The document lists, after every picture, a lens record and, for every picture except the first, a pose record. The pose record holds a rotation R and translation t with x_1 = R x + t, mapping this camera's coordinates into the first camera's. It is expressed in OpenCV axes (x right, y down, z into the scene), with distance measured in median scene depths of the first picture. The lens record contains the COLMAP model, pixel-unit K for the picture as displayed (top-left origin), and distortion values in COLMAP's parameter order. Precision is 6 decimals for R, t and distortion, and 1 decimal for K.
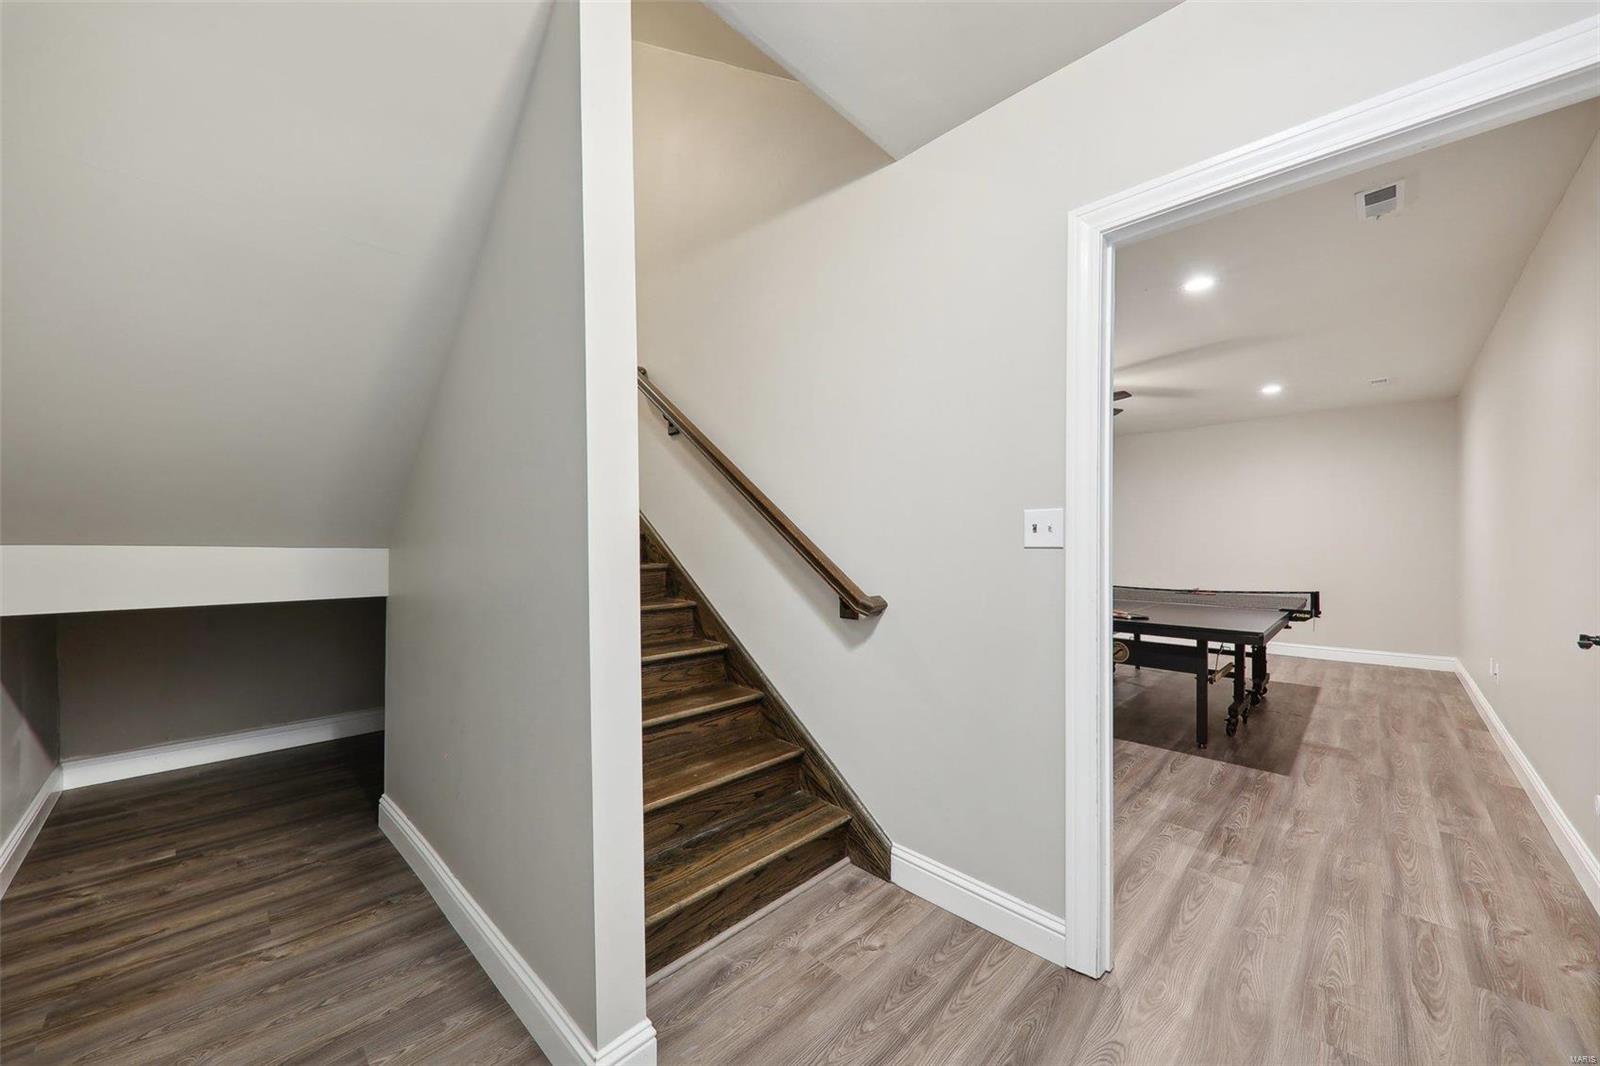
lens RADIAL K [[602.0, 0, 800.0], [0, 602.0, 533.0], [0, 0, 1]] dist [0.000163, 0.000063]
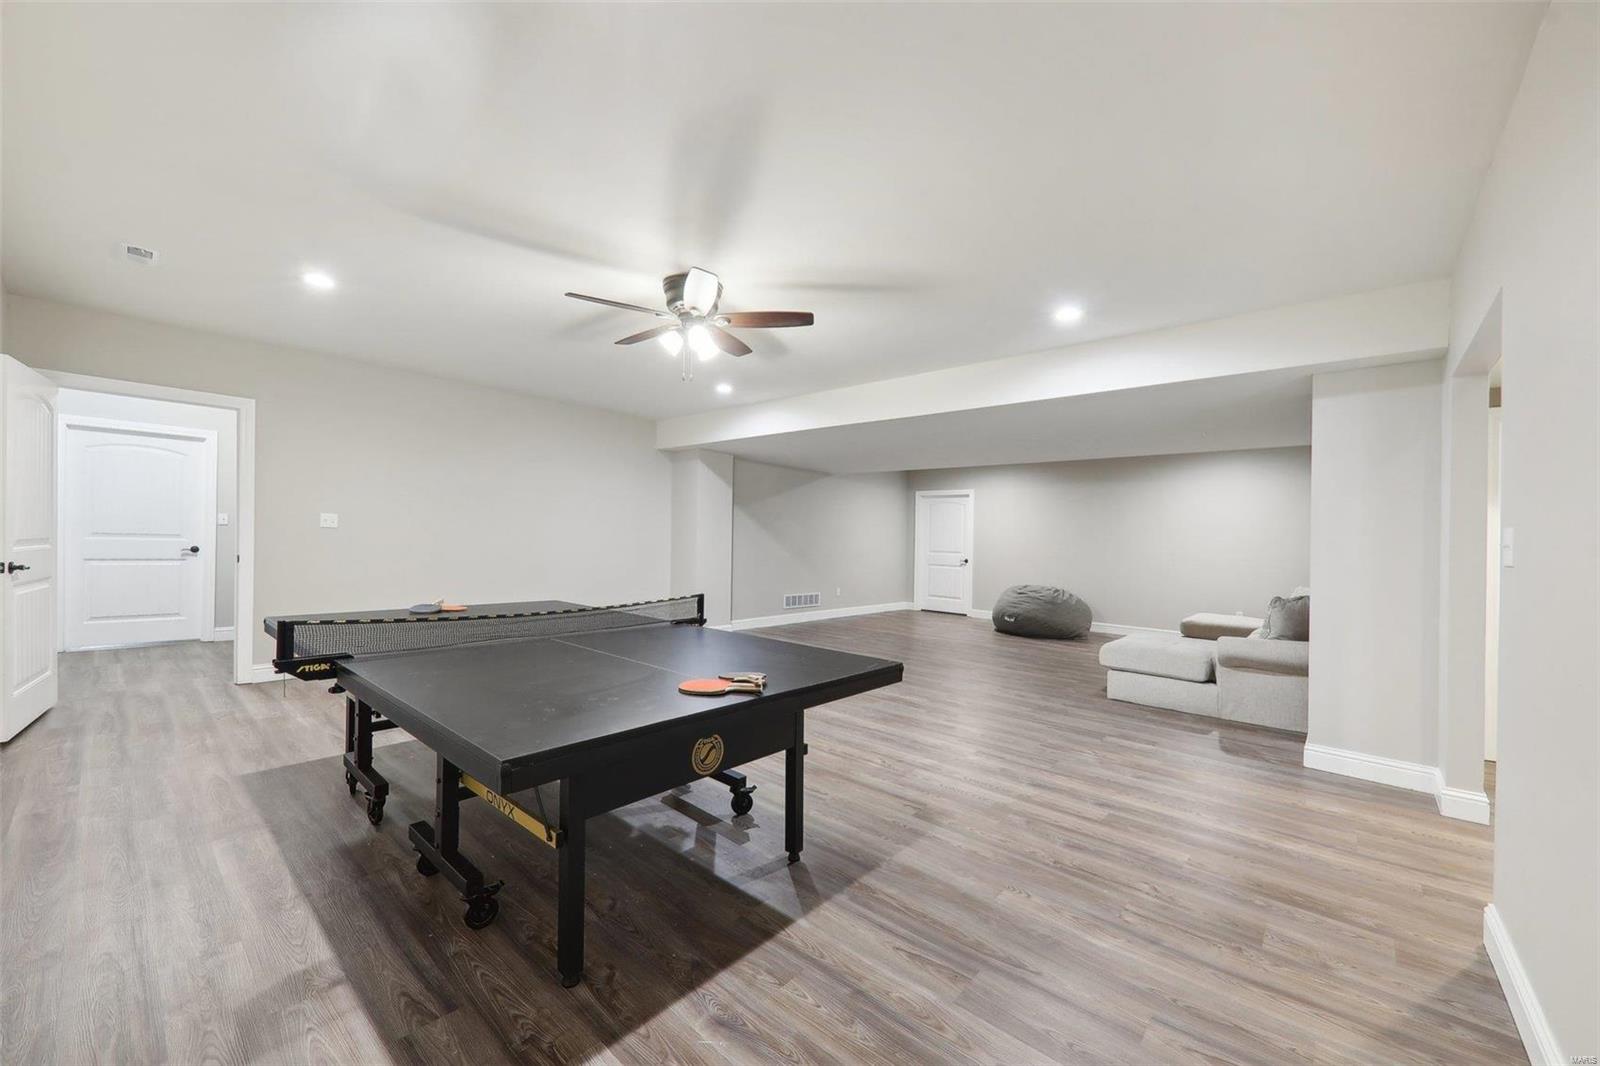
lens RADIAL K [[602.0, 0, 800.0], [0, 602.0, 533.0], [0, 0, 1]] dist [0.000163, 0.000063]
pose [[0.049476, -0.007761, -0.998745, 1.848014], [-0.016953, 0.999819, -0.008609, 0.012560], [0.998631, 0.017358, 0.049335, 1.868949]]
